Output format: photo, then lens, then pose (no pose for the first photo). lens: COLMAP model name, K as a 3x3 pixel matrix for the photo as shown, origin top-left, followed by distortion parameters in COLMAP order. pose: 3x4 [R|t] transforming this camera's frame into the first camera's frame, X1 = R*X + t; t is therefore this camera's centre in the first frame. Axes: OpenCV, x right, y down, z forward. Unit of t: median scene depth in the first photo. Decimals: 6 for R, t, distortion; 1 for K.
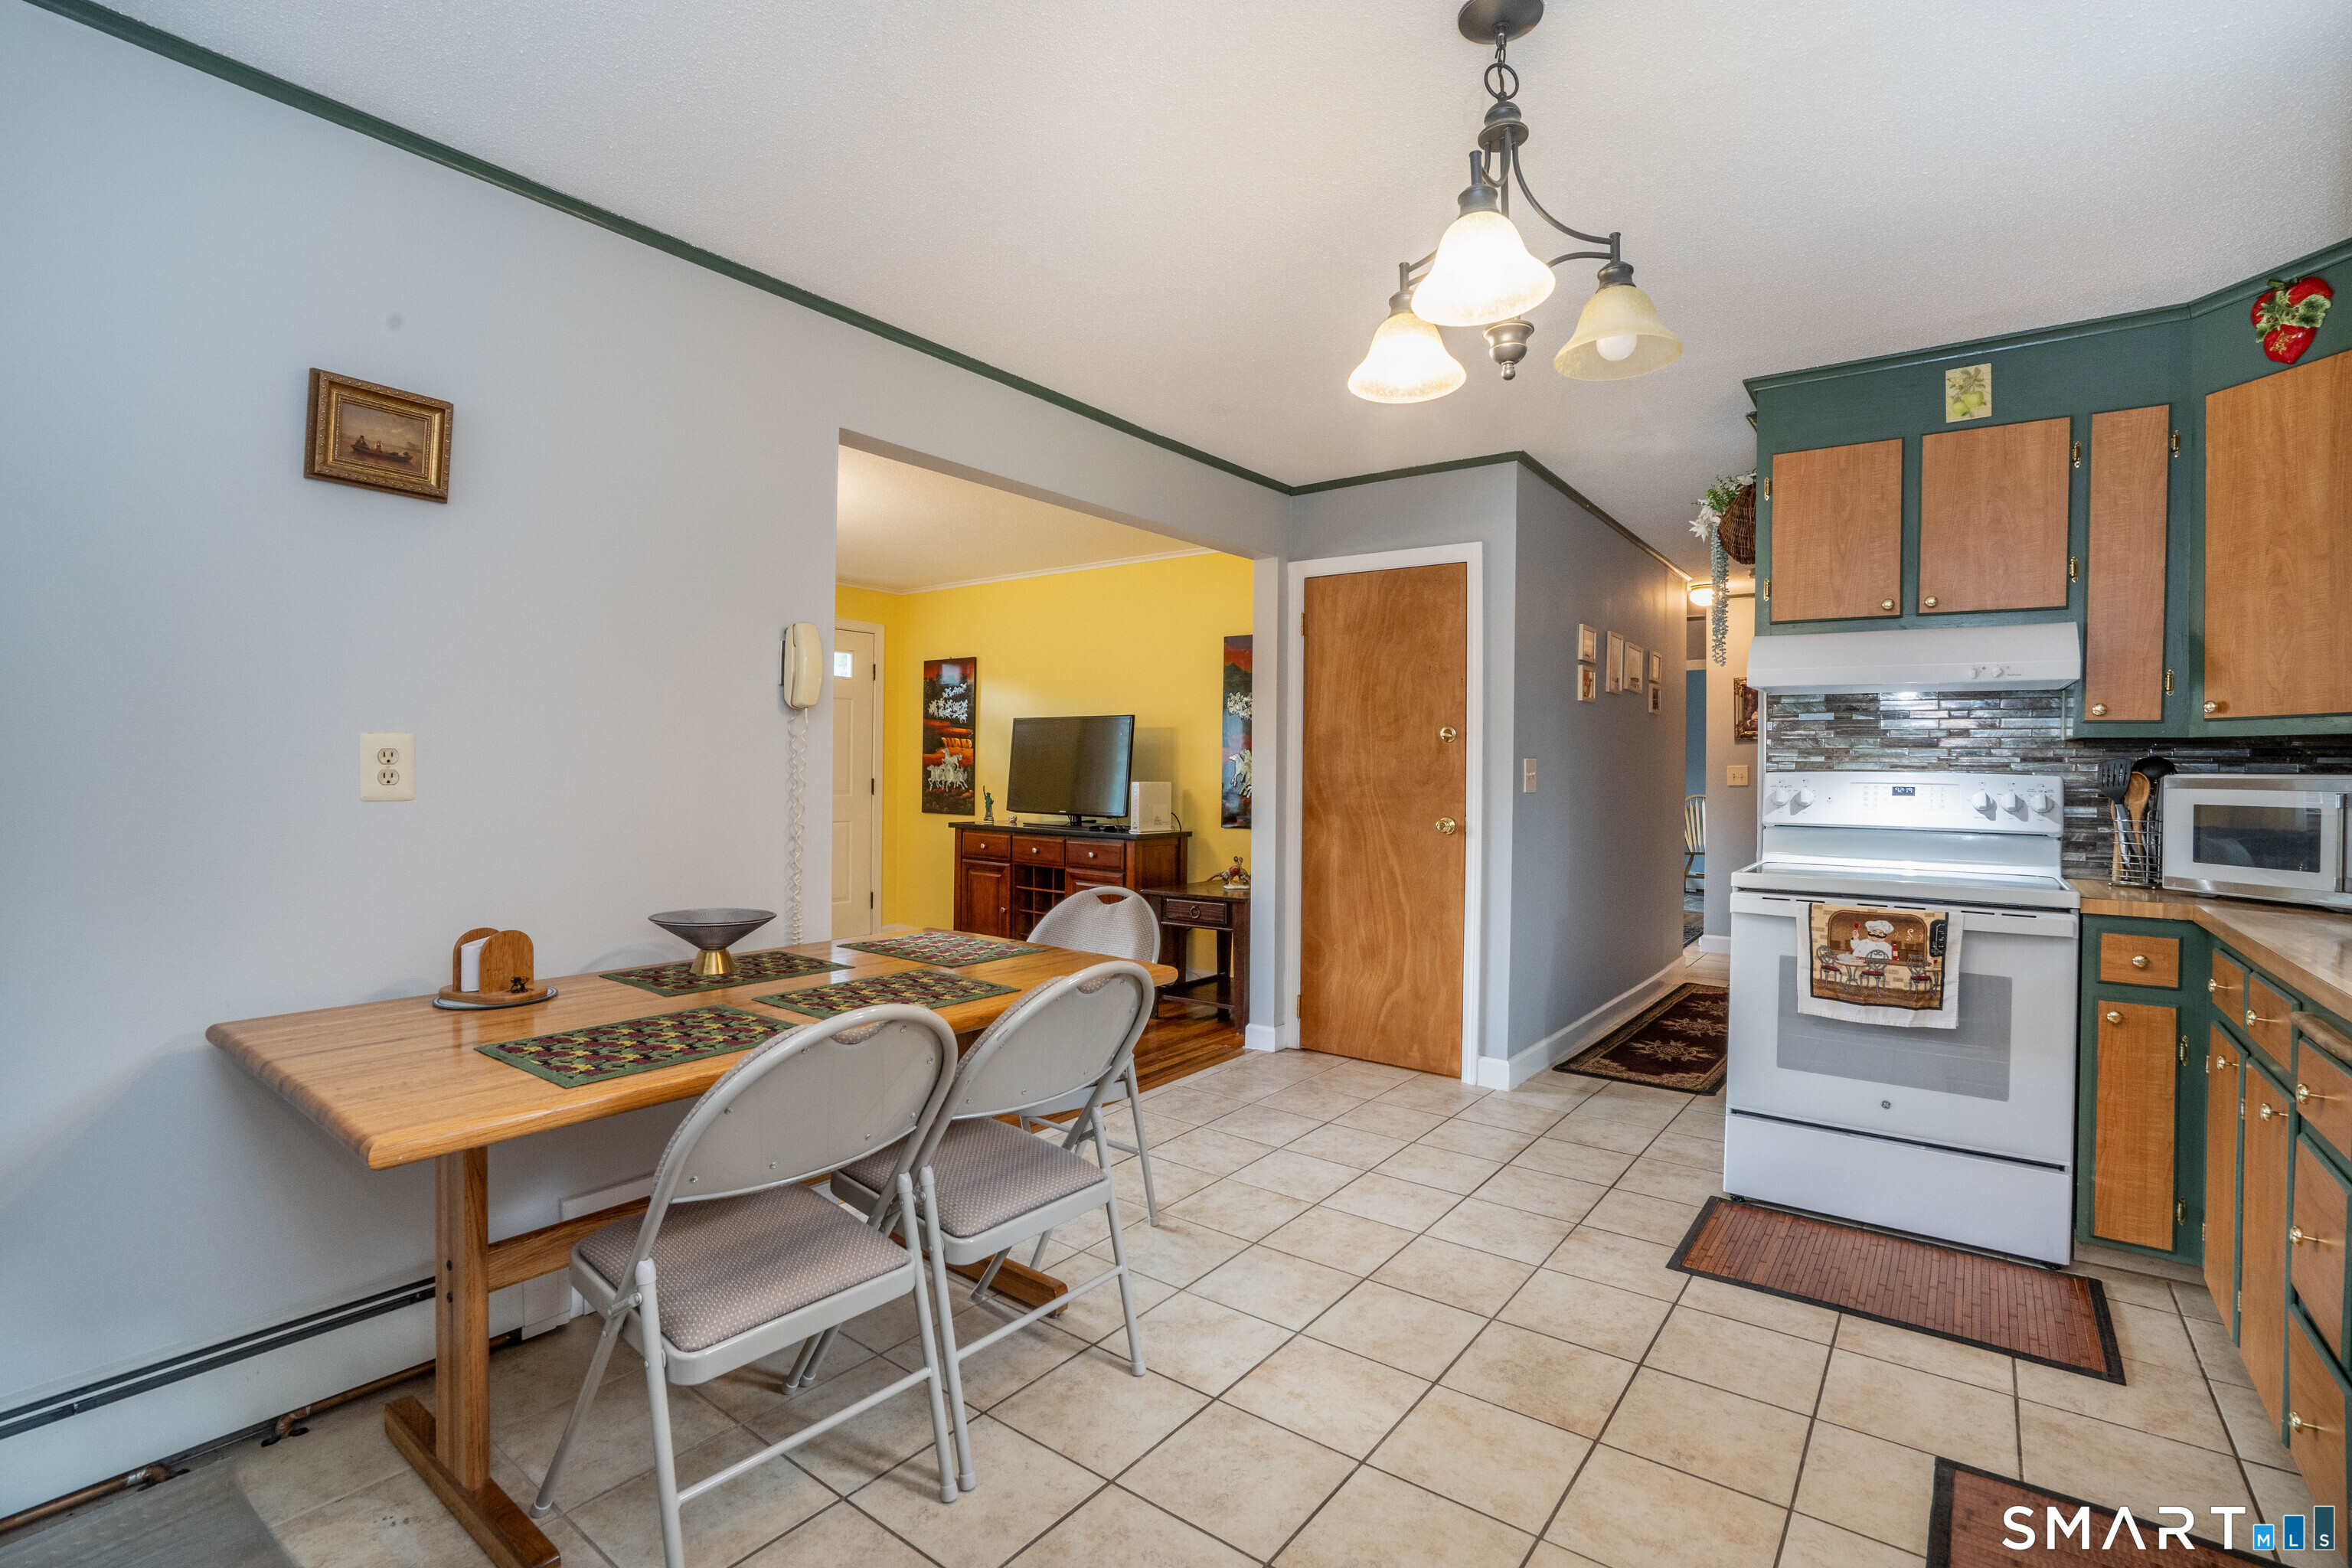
lens RADIAL K [[1082.3, 0, 1169.9], [0, 1082.3, 772.1], [0, 0, 1]] dist [-0.060644, 0.022756]
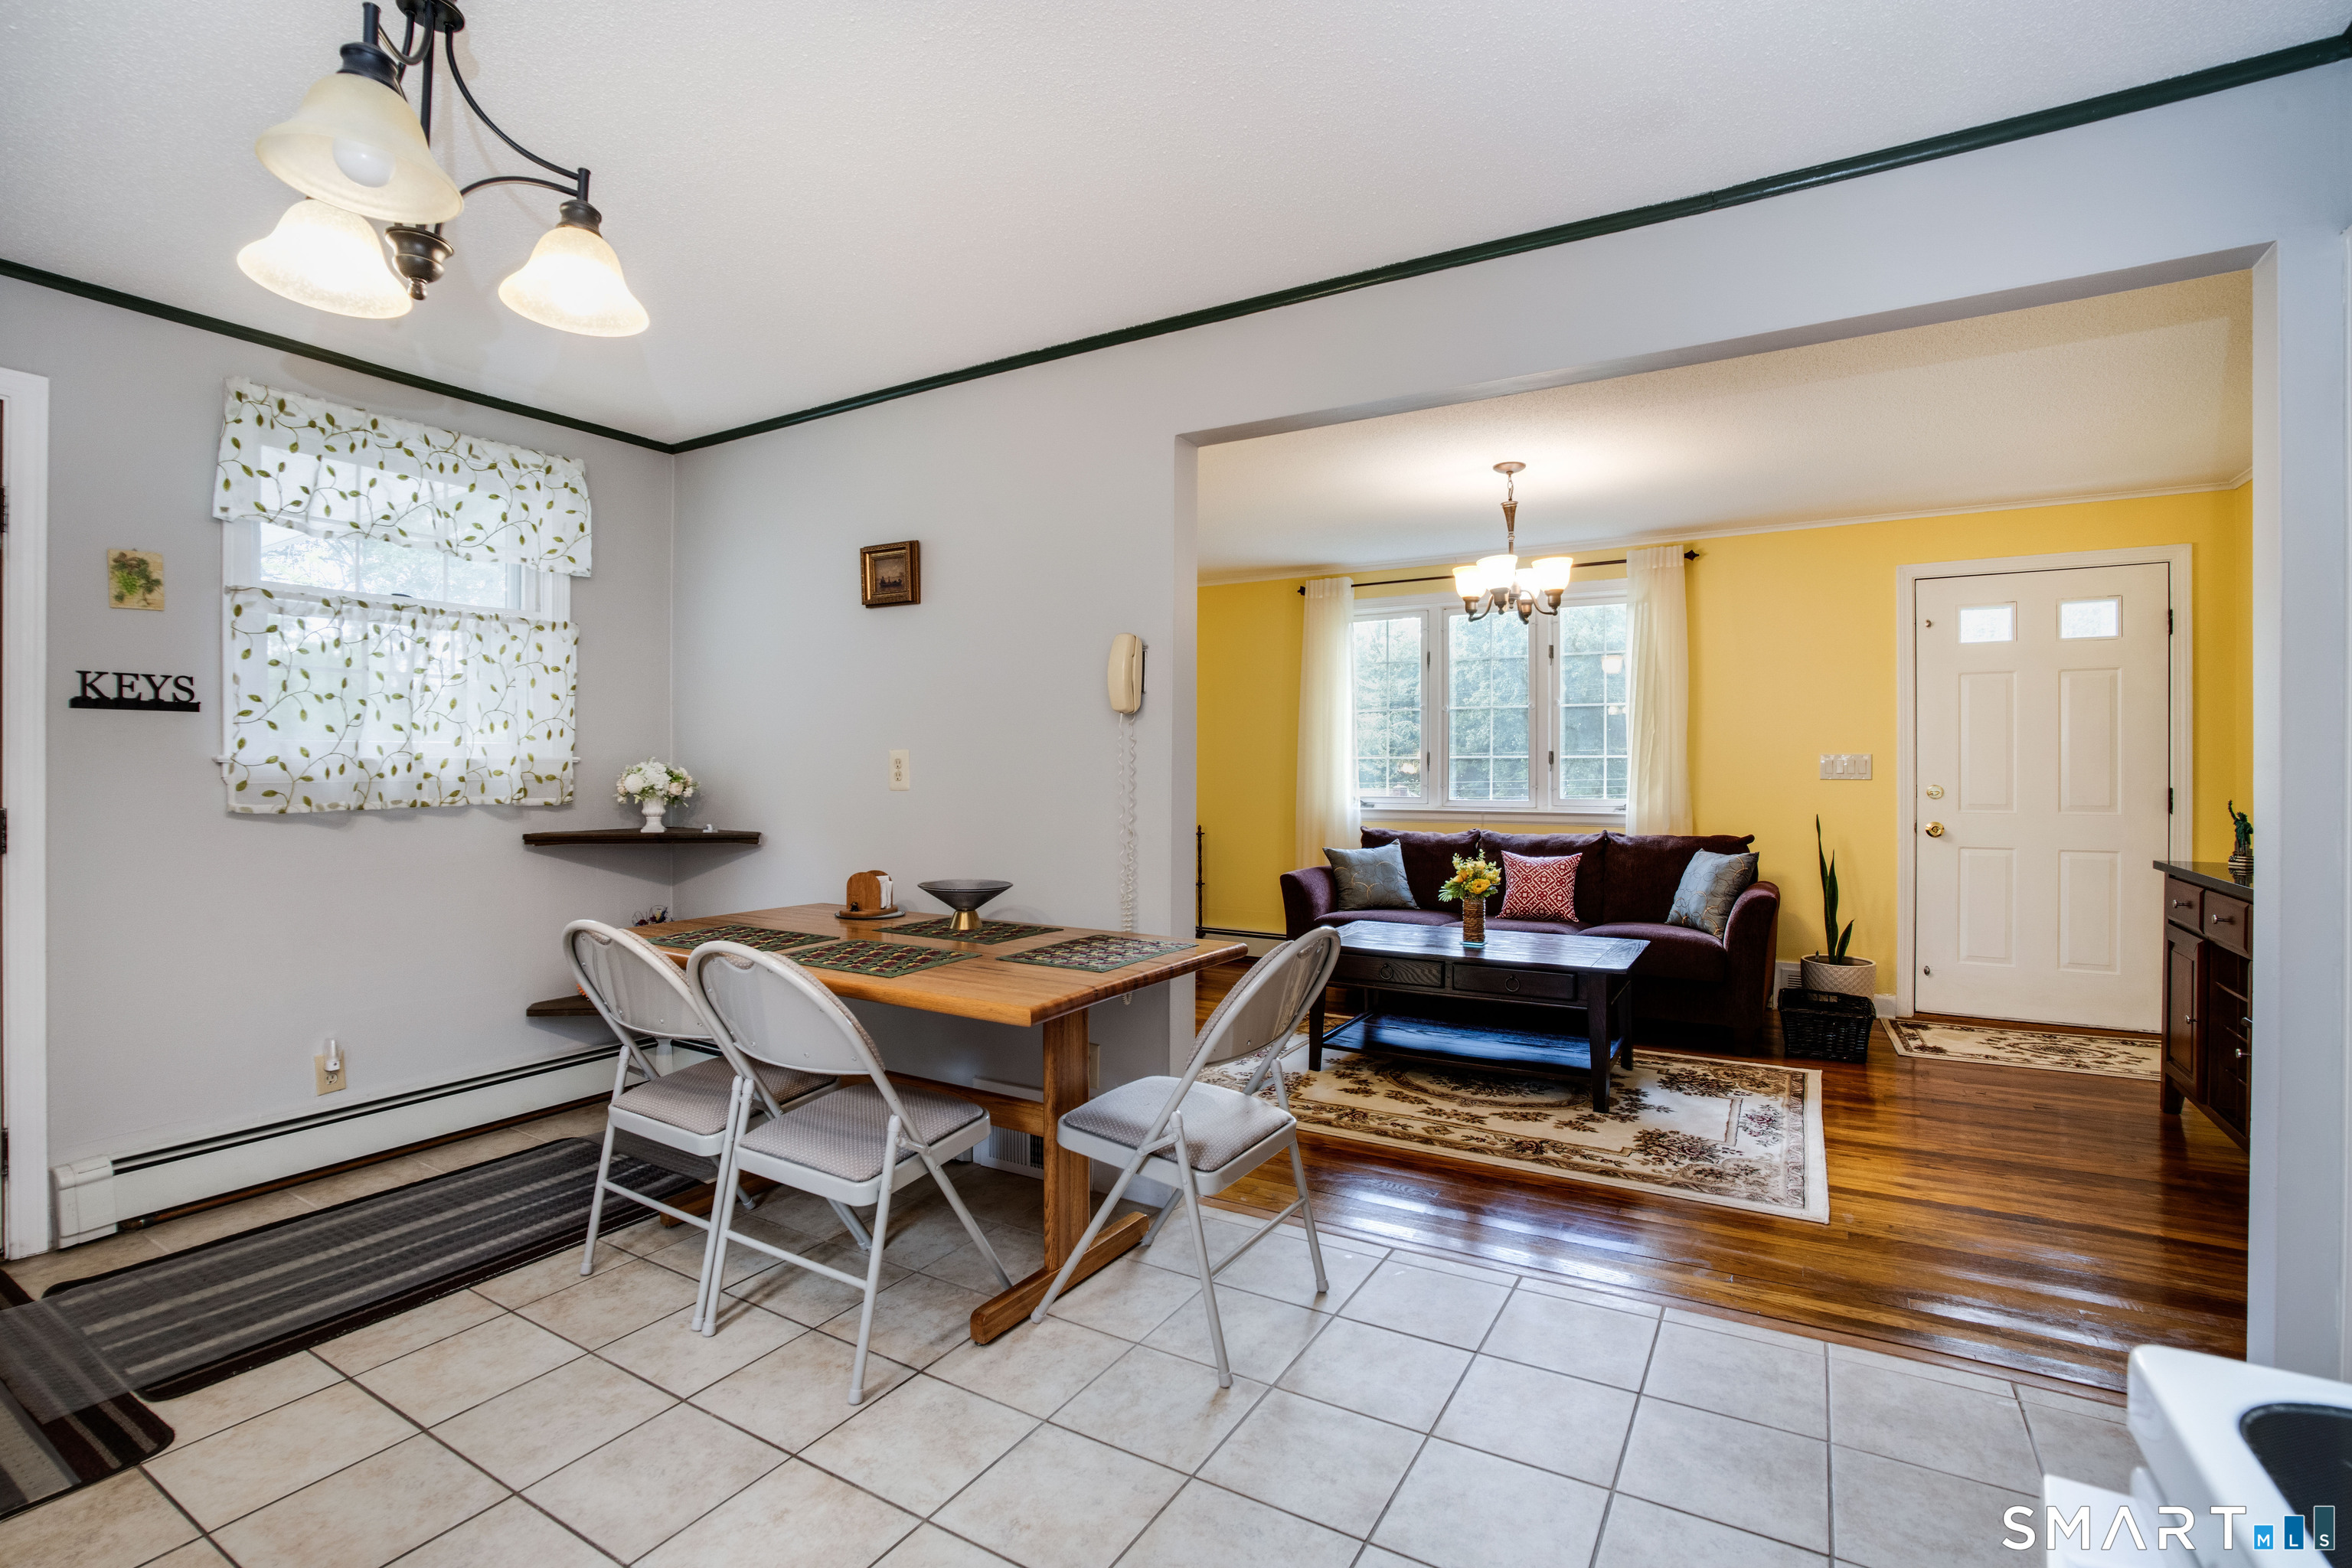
lens RADIAL K [[1077.8, 0, 1168.1], [0, 1077.8, 774.4], [0, 0, 1]] dist [-0.056392, 0.021213]
pose [[0.108716, -0.006249, -0.994053, 0.729636], [-0.002887, 0.999974, -0.006602, 0.009079], [0.994069, 0.003588, 0.108695, 0.910487]]
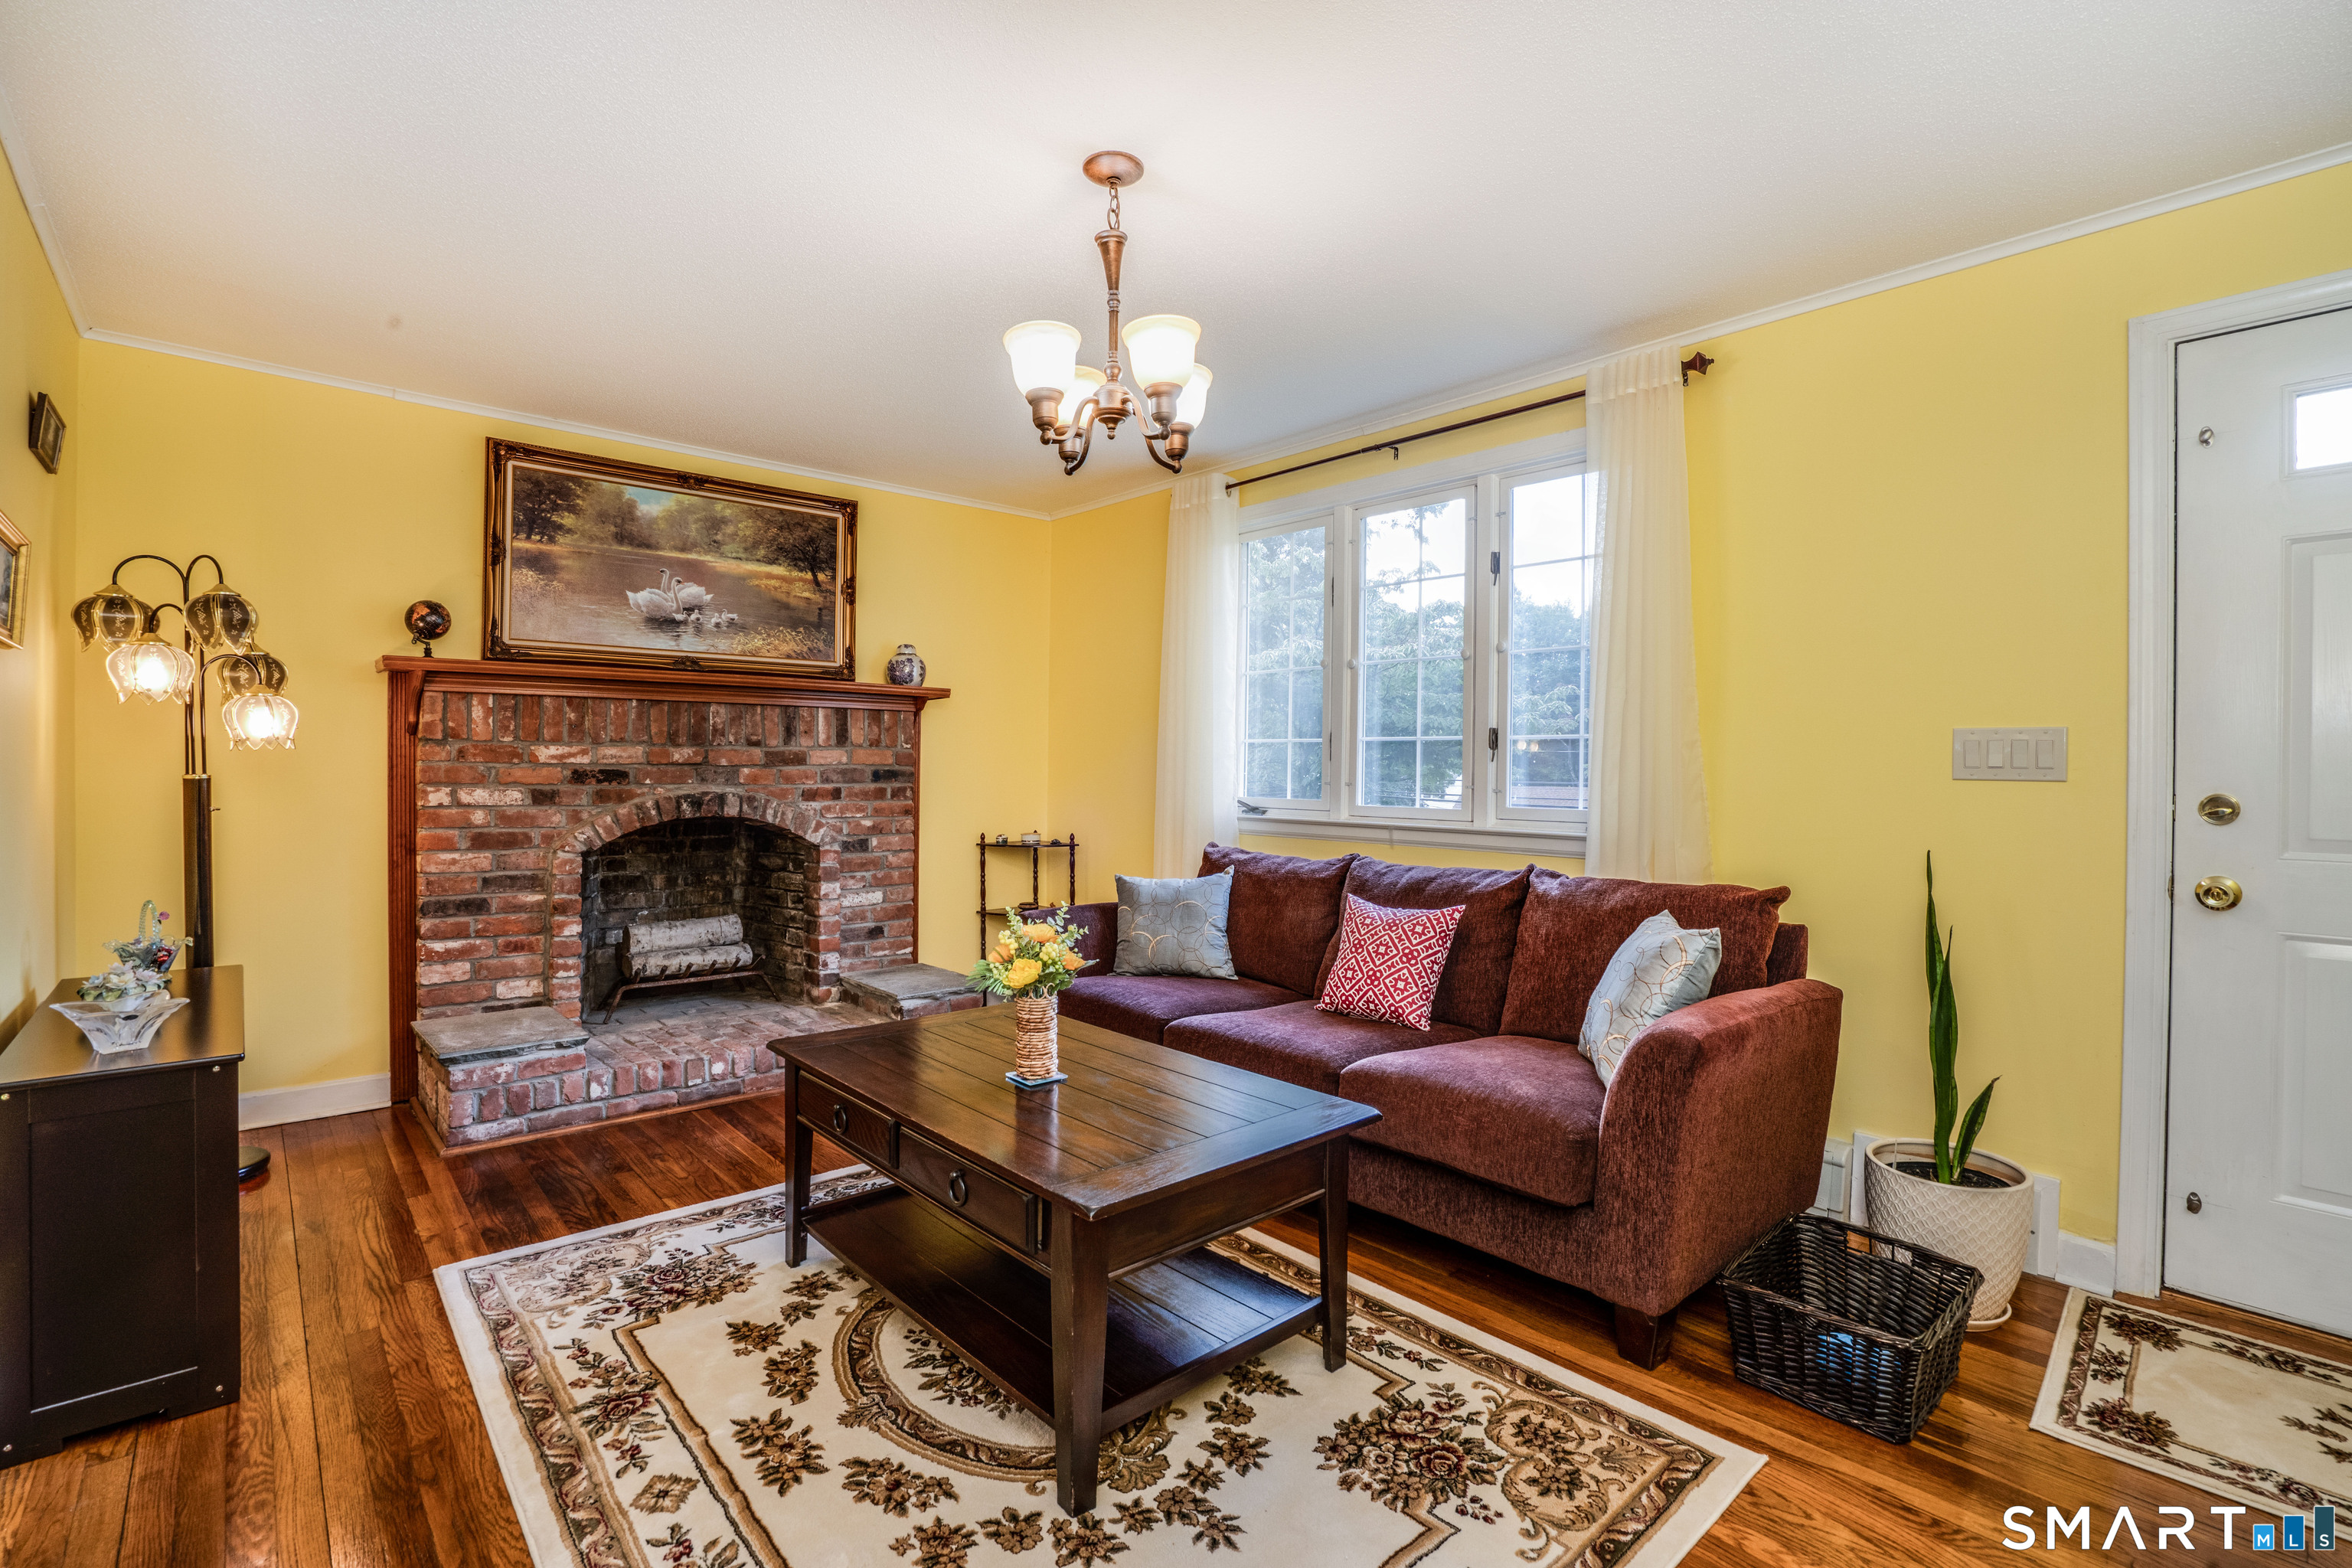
lens RADIAL K [[1077.8, 0, 1168.1], [0, 1077.8, 774.4], [0, 0, 1]] dist [-0.056392, 0.021213]
pose [[-0.196840, -0.004215, -0.980427, 0.018251], [-0.014628, 0.999892, -0.001362, 0.009003], [0.980326, 0.014073, -0.196881, 1.778722]]
